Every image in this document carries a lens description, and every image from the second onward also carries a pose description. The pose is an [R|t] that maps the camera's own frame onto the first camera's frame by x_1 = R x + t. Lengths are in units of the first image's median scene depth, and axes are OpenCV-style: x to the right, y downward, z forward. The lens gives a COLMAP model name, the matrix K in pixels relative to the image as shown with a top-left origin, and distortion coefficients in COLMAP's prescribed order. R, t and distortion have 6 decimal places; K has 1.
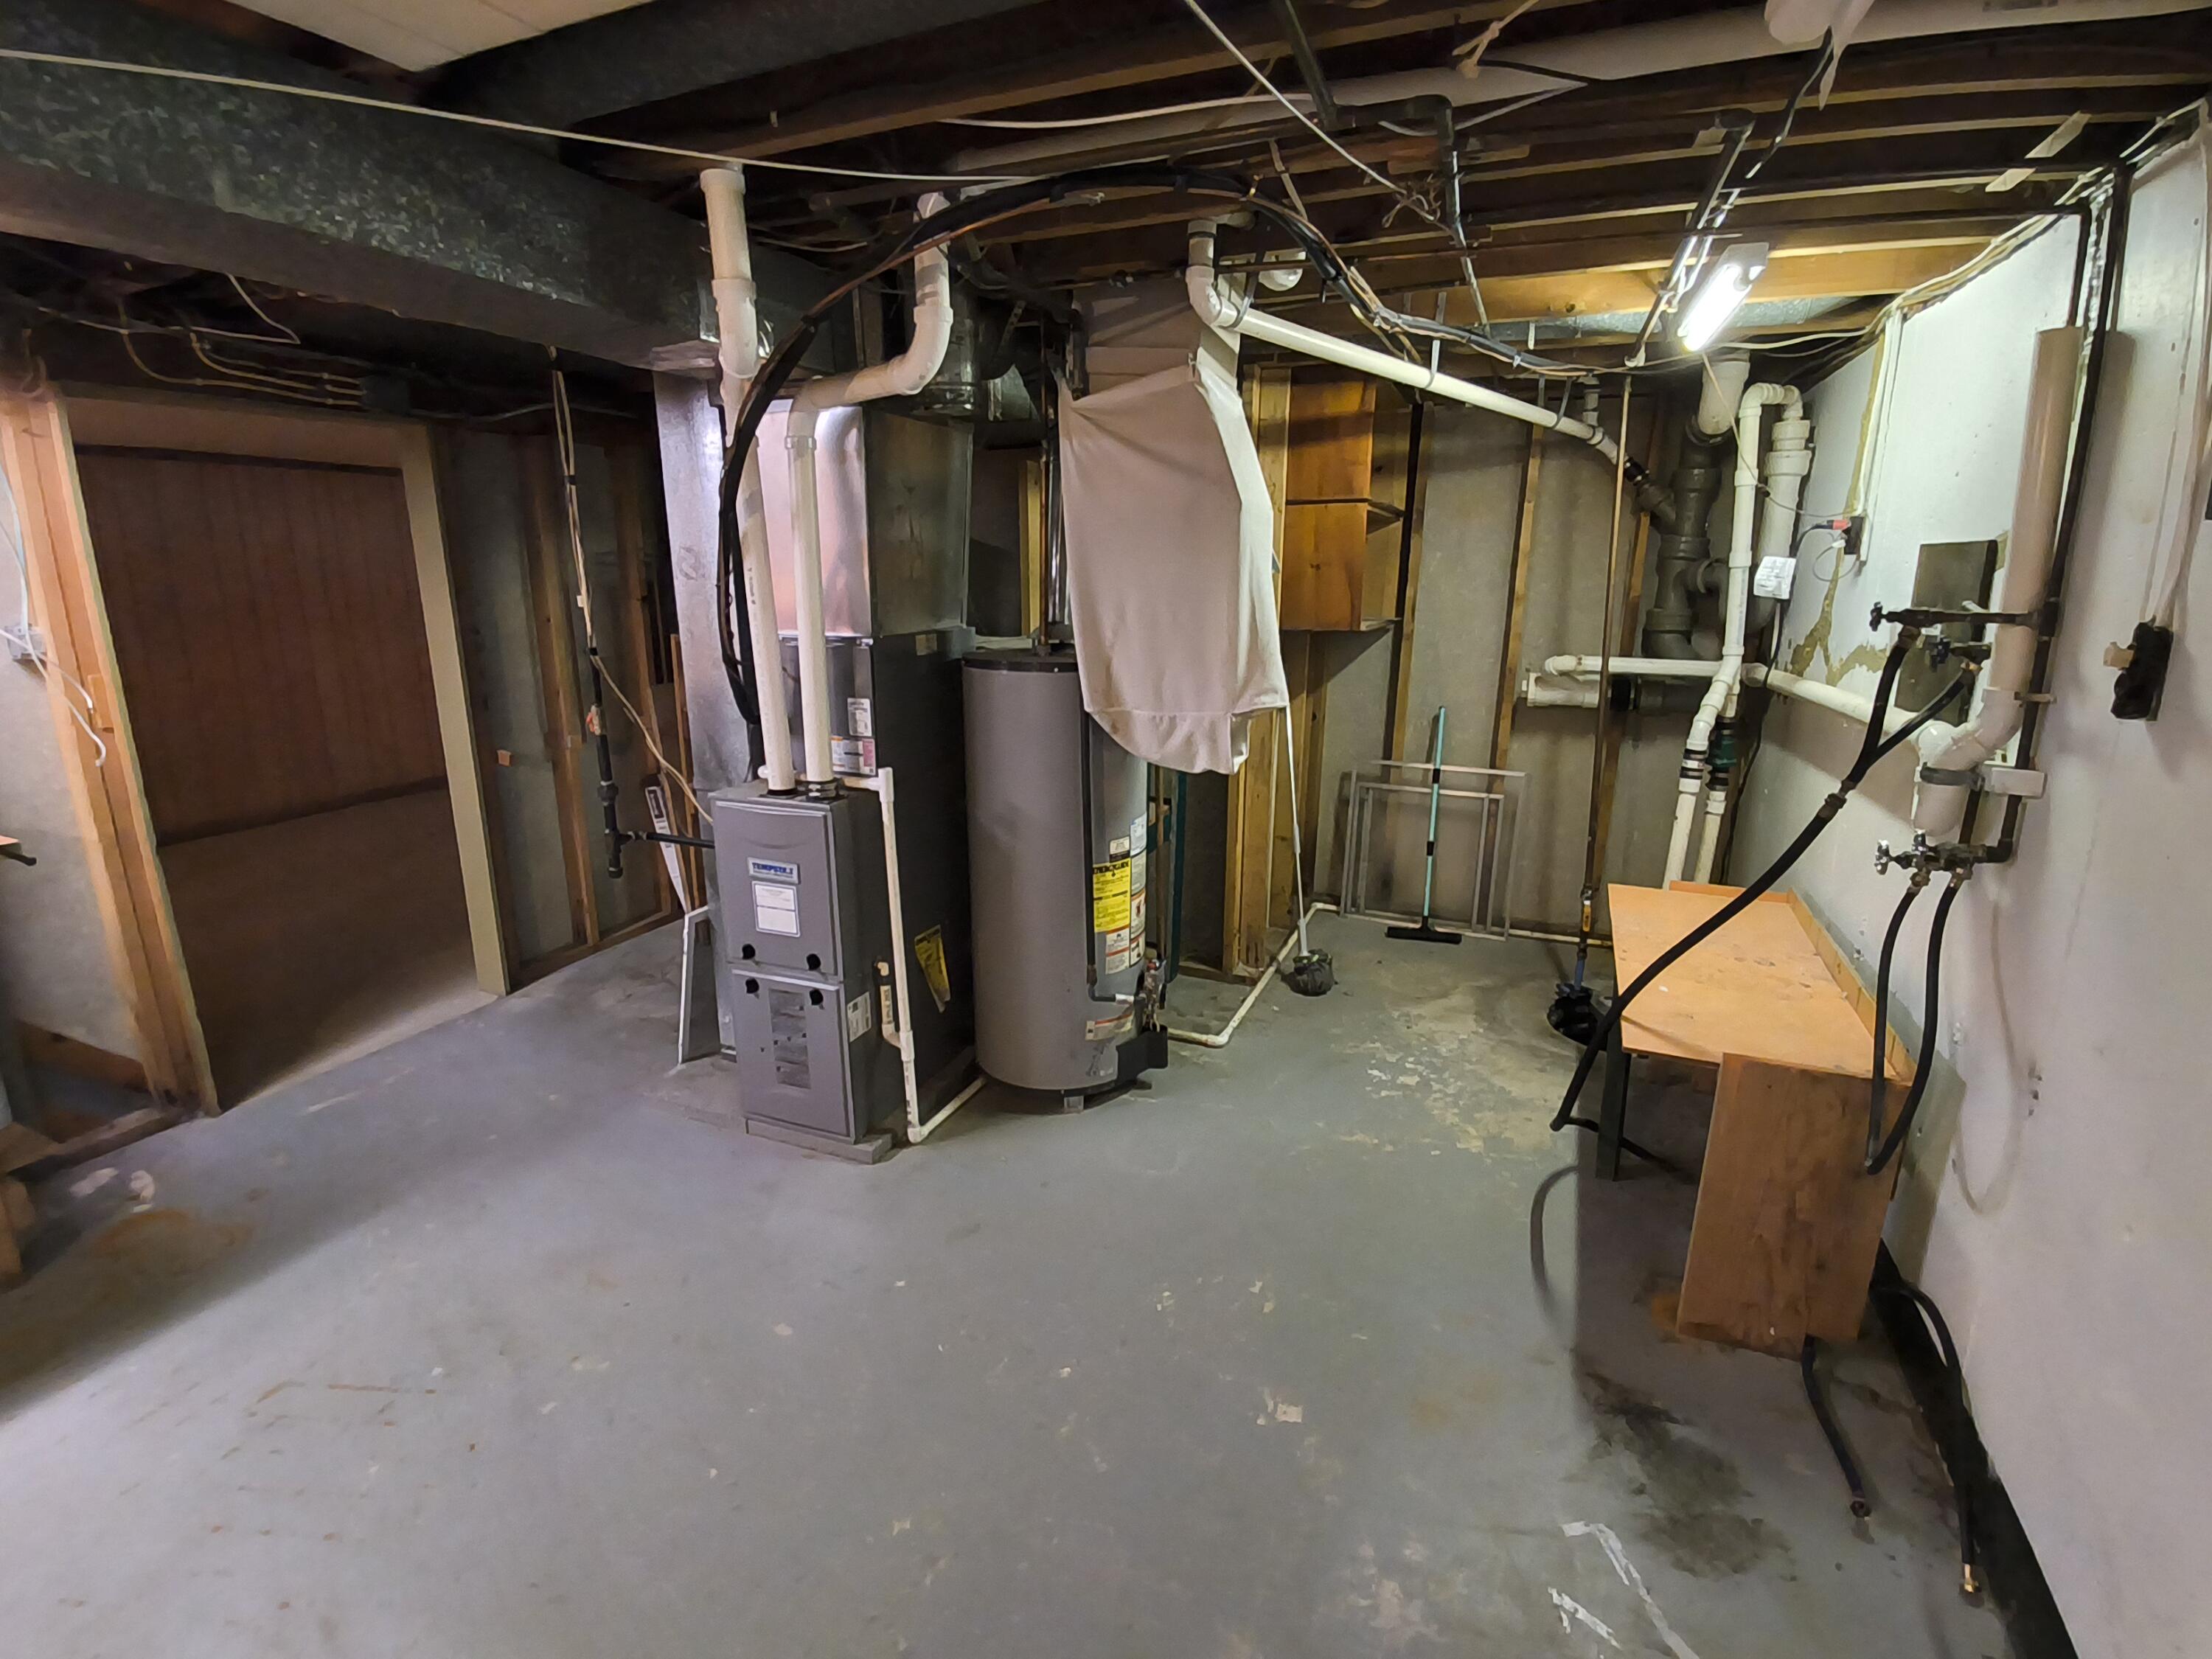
lens RADIAL K [[1010.2, 0, 1107.3], [0, 1010.2, 823.2], [0, 0, 1]] dist [-0.005558, -0.012904]
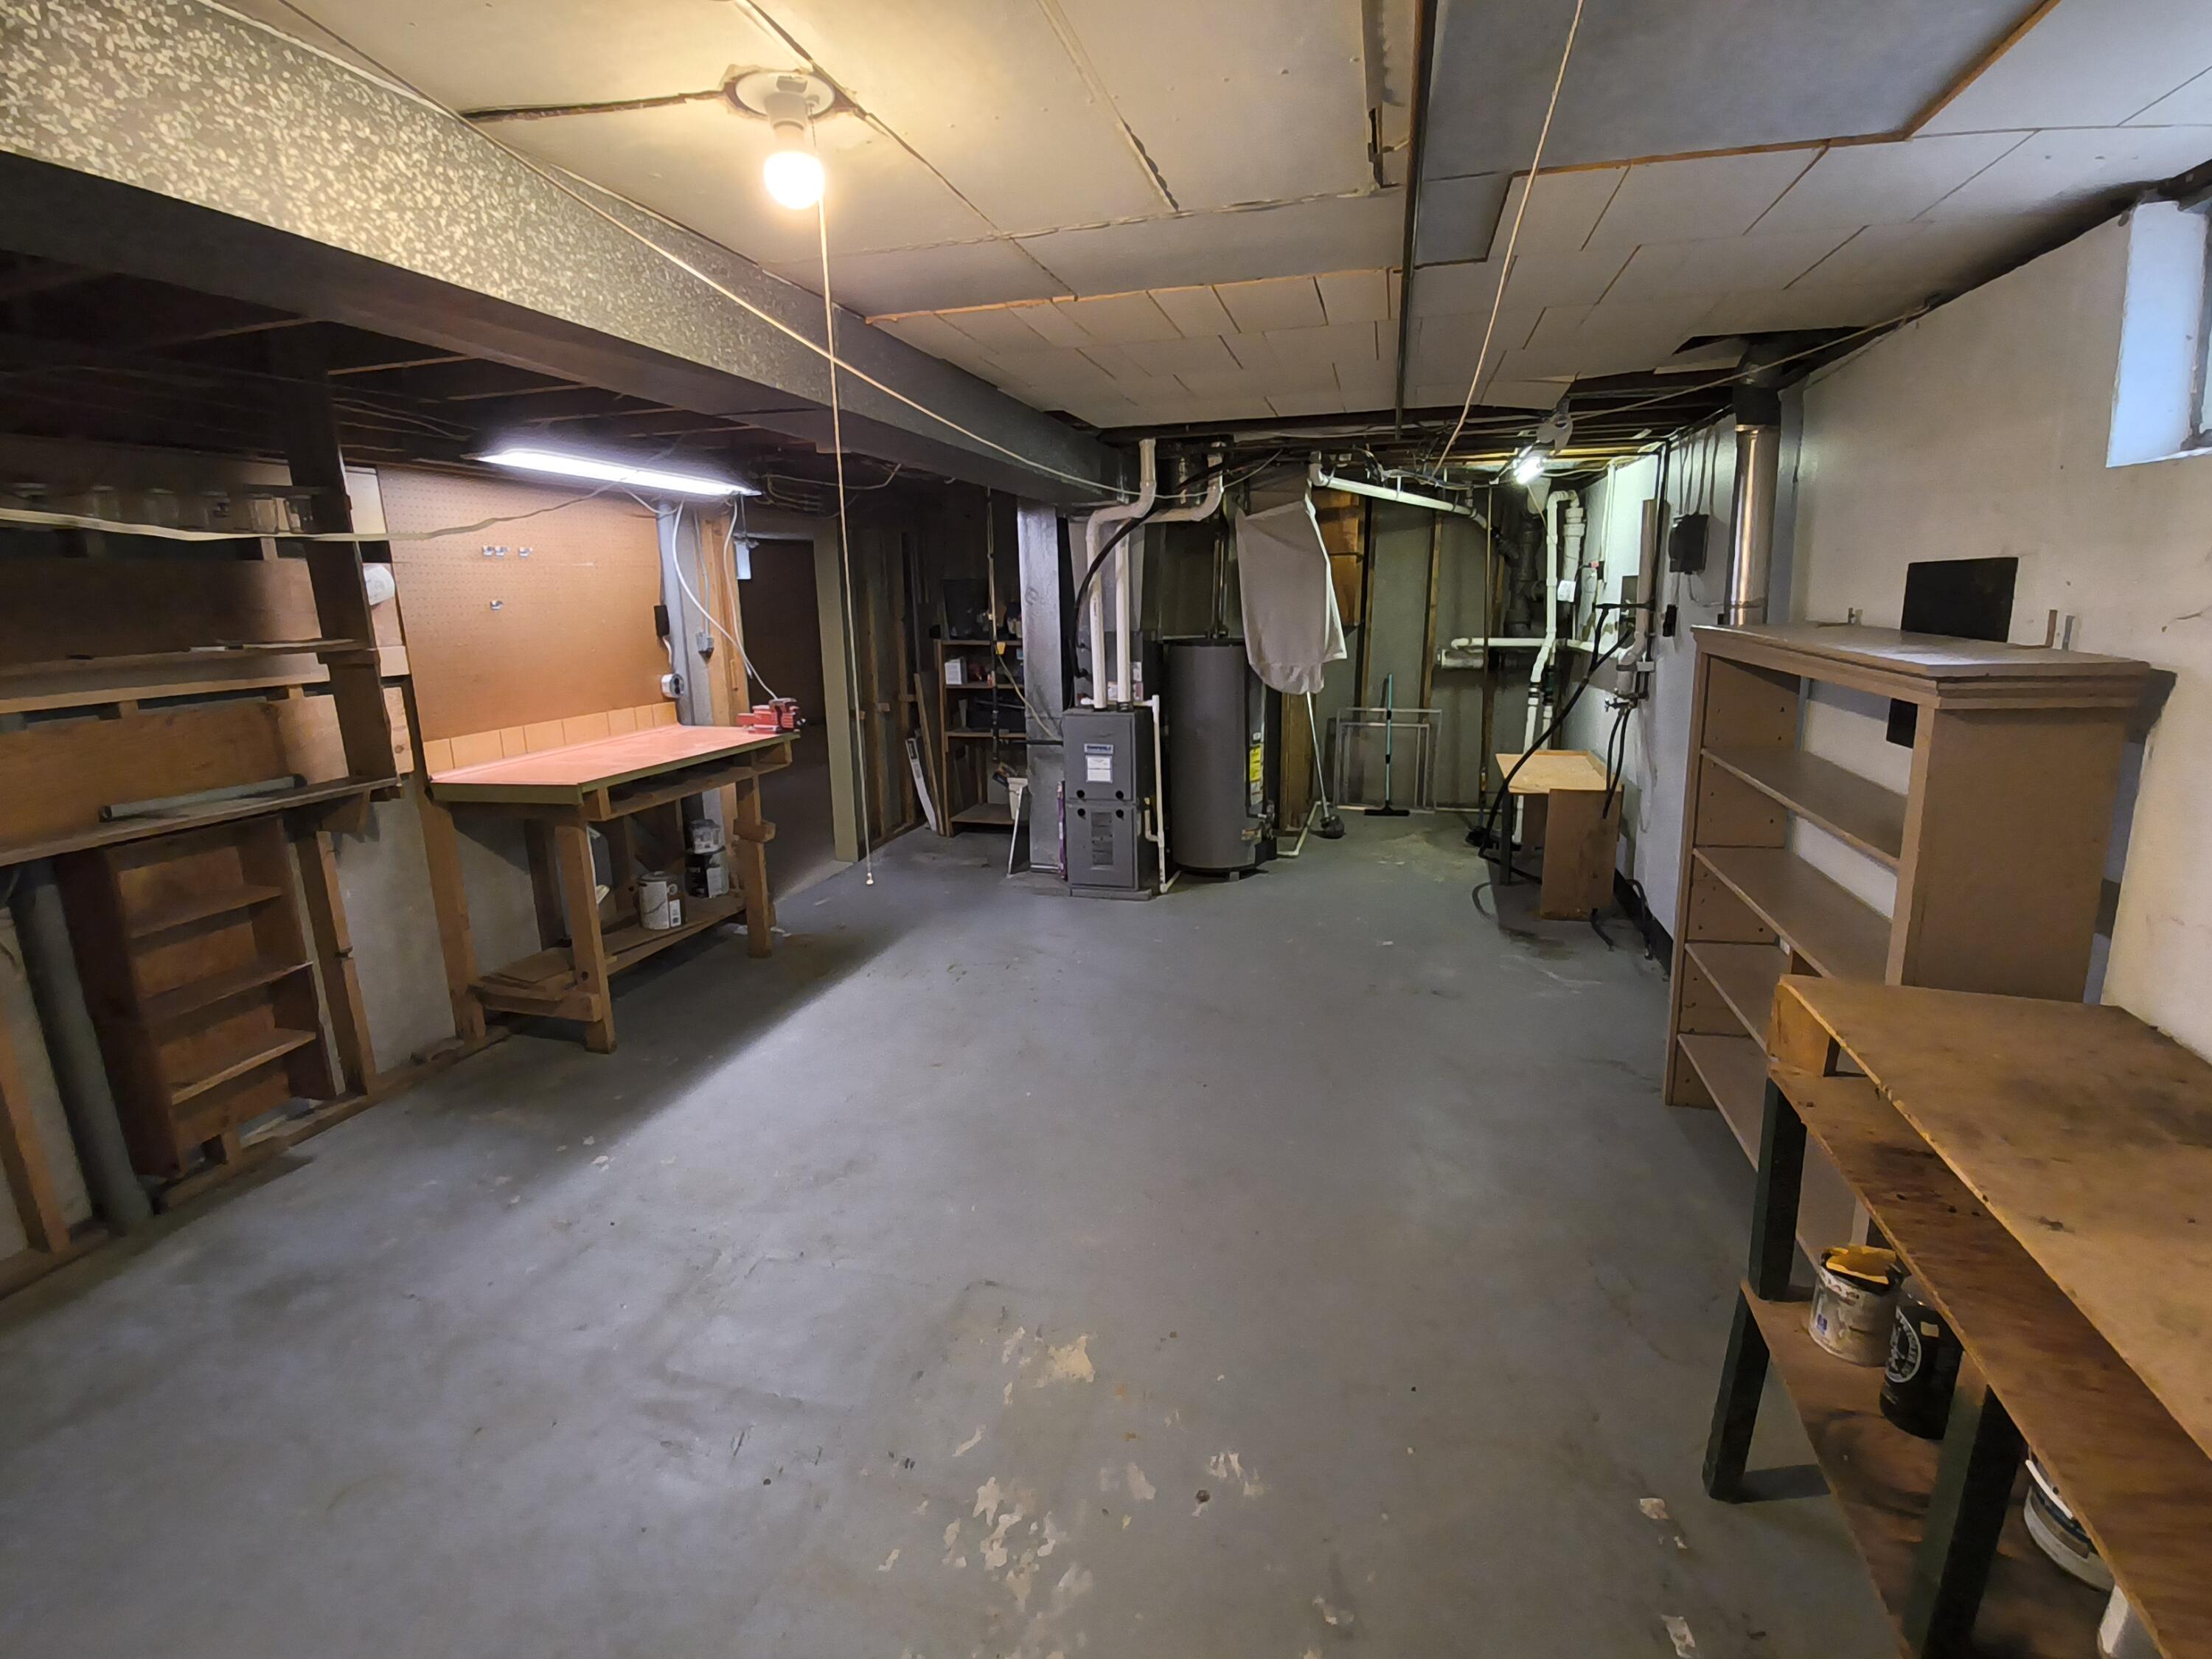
lens RADIAL K [[1010.2, 0, 1107.3], [0, 1010.2, 823.2], [0, 0, 1]] dist [-0.005558, -0.012904]
pose [[0.992510, -0.047942, 0.112362, -0.489869], [0.050203, 0.998588, -0.017372, 0.204816], [-0.111370, 0.022883, 0.993516, -0.878101]]
